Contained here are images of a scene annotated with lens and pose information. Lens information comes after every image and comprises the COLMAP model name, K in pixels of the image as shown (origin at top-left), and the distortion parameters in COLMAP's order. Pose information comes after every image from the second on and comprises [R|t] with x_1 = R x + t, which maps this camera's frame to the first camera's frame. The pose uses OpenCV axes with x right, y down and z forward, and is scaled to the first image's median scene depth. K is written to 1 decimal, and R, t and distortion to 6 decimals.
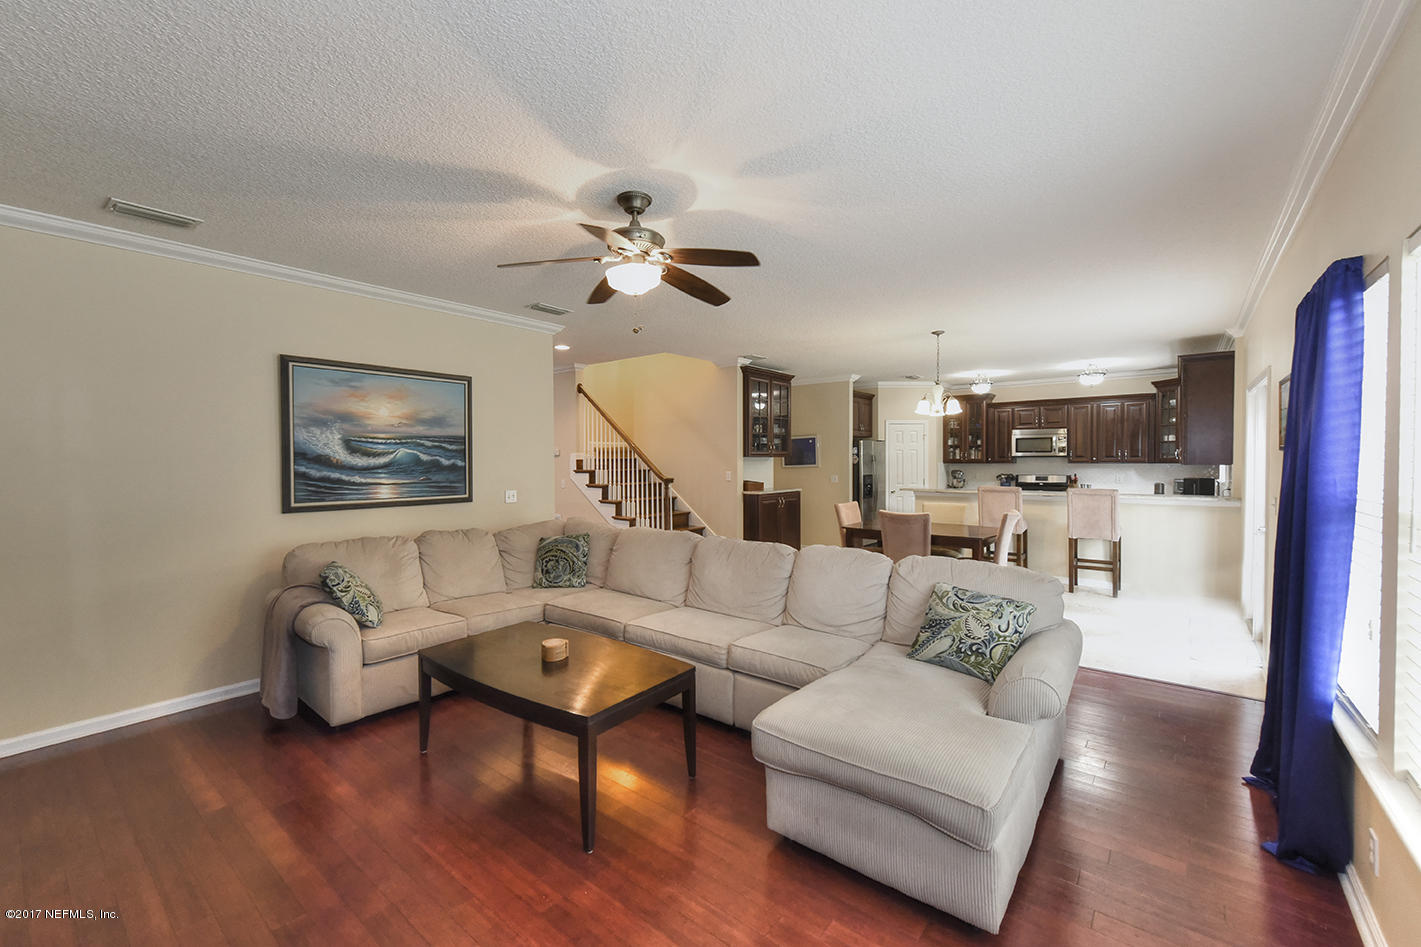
lens RADIAL K [[581.3, 0, 710.5], [0, 581.3, 473.5], [0, 0, 1]] dist [-0.000076, 0.000012]
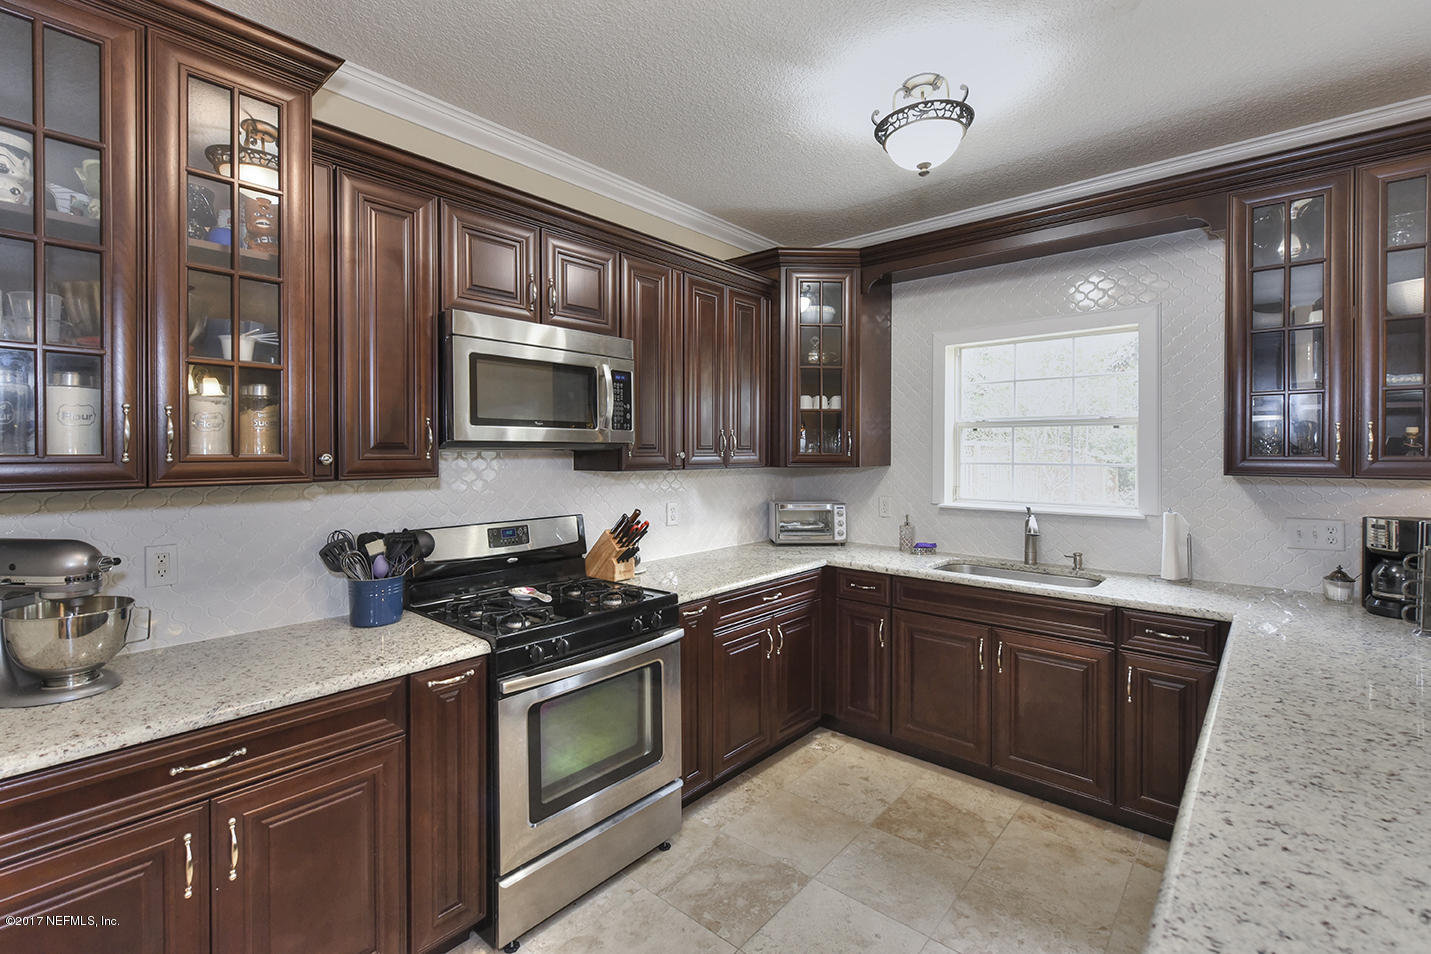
lens RADIAL K [[623.7, 0, 714.0], [0, 623.7, 452.8], [0, 0, 1]] dist [-0.001260, -0.000574]
pose [[0.047599, -0.004854, 0.998855, 0.316386], [0.017269, 0.999843, 0.004036, -0.025714], [-0.998717, 0.017057, 0.047675, 0.906185]]
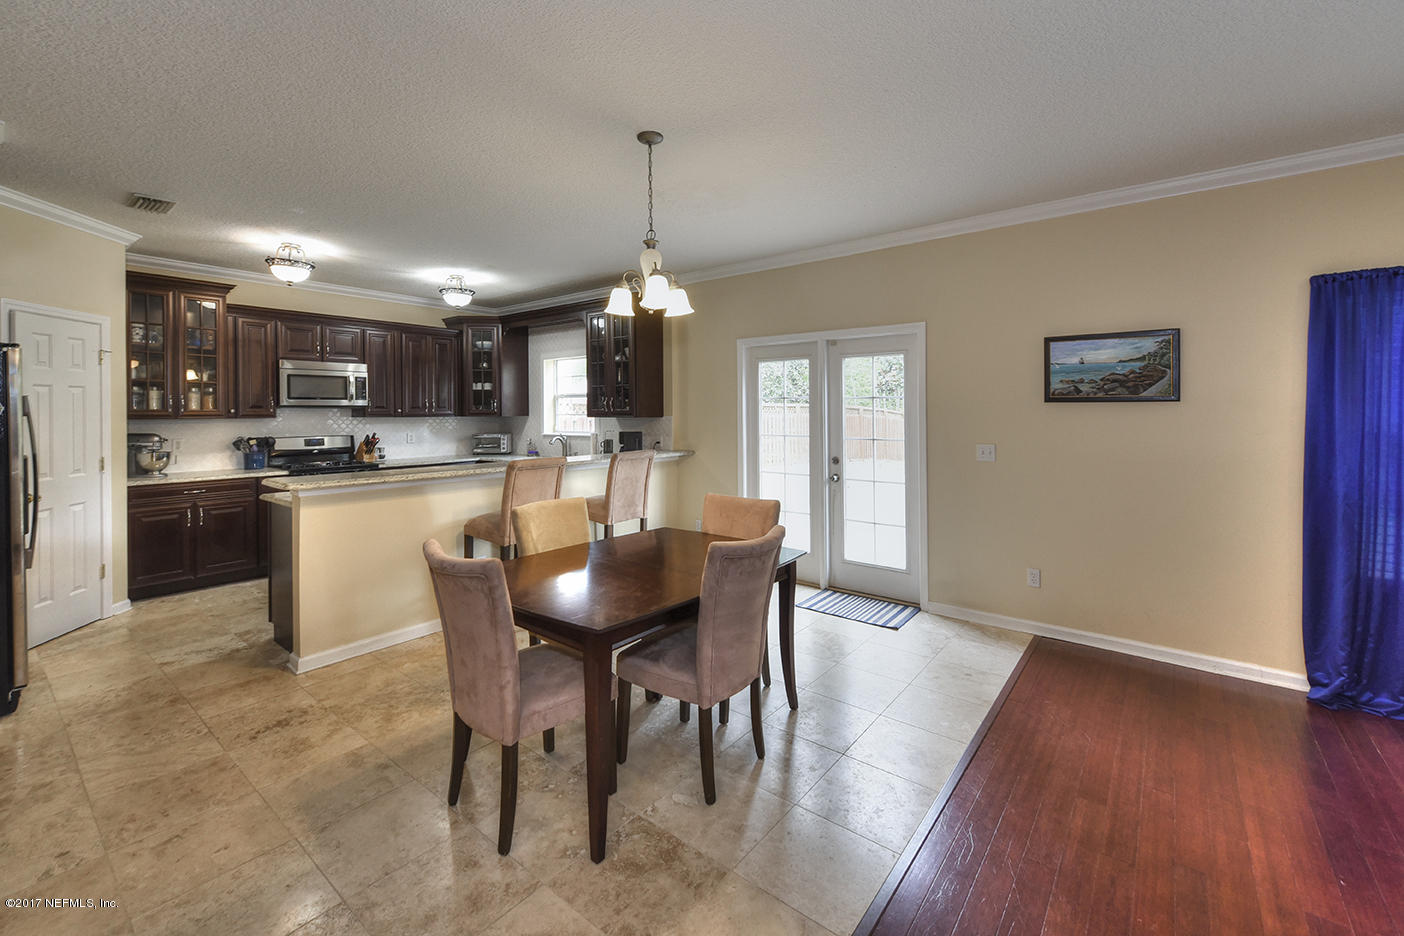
lens RADIAL K [[587.8, 0, 695.1], [0, 587.8, 415.0], [0, 0, 1]] dist [-0.000171, 0.000080]
pose [[0.004922, -0.006212, 0.999969, -0.048919], [0.022953, 0.999718, 0.006098, -0.014918], [-0.999724, 0.022922, 0.005063, 0.596902]]
